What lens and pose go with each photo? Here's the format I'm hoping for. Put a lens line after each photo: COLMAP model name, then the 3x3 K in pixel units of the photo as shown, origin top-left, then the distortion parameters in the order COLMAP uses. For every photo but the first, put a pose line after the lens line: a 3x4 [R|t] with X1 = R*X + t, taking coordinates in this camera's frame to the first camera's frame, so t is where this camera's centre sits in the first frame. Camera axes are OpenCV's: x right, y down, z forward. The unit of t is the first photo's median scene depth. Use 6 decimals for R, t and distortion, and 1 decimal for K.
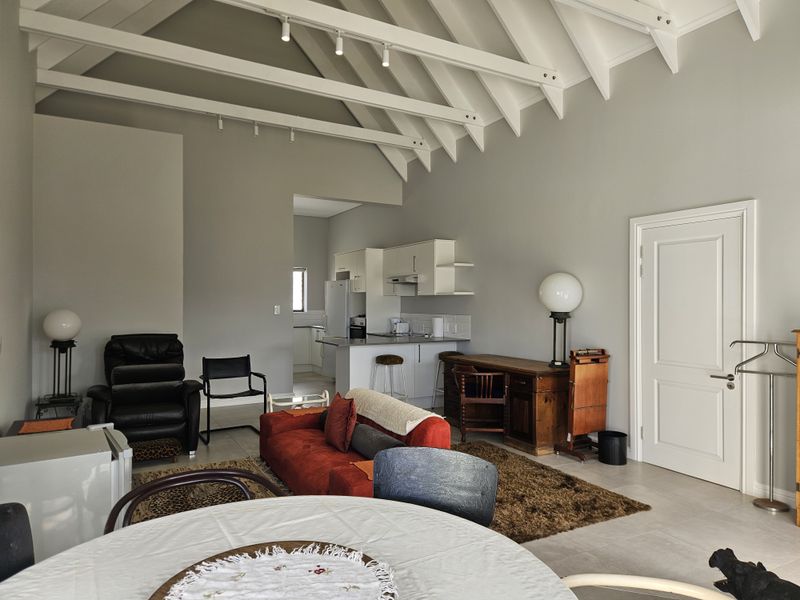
lens RADIAL K [[534.7, 0, 398.5], [0, 534.7, 300.9], [0, 0, 1]] dist [0.067125, -0.048685]
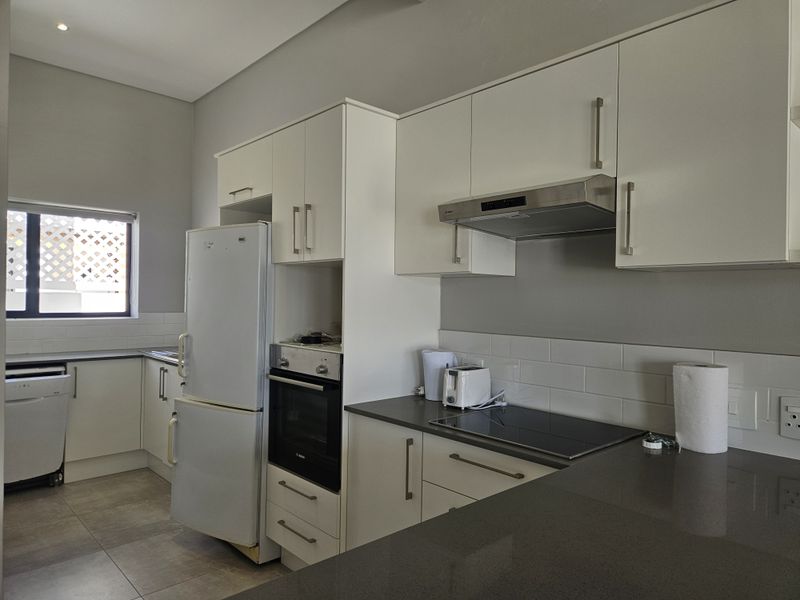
lens RADIAL K [[534.7, 0, 406.2], [0, 534.7, 299.0], [0, 0, 1]] dist [0.067125, -0.048685]
pose [[0.968097, 0.011786, 0.250299, -0.092507], [-0.012921, 0.999912, 0.002889, 0.002893], [-0.250243, -0.006031, 0.968164, 0.676109]]
